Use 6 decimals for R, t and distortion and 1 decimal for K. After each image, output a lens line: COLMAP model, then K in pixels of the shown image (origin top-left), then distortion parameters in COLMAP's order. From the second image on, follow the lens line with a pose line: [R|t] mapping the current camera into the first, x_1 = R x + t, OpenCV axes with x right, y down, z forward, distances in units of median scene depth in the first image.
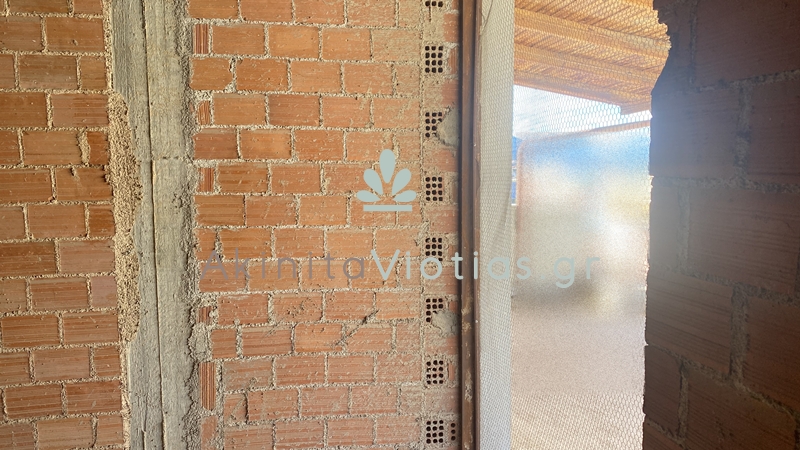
lens RADIAL K [[609.5, 0, 400.6], [0, 609.5, 223.4], [0, 0, 1]] dist [0.026615, -0.024355]
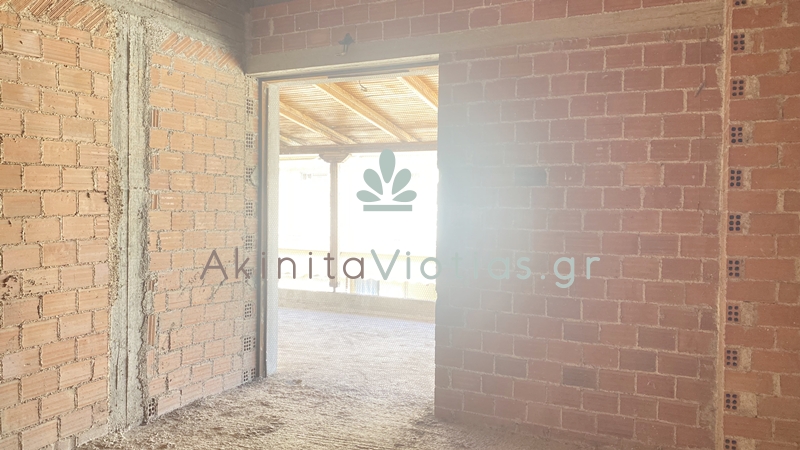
lens RADIAL K [[609.5, 0, 400.4], [0, 609.5, 219.8], [0, 0, 1]] dist [0.026615, -0.024355]
pose [[0.598030, -0.005959, 0.801452, -1.242846], [0.054430, 0.997966, -0.033195, 0.067158], [-0.799624, 0.063474, 0.597137, -0.510758]]
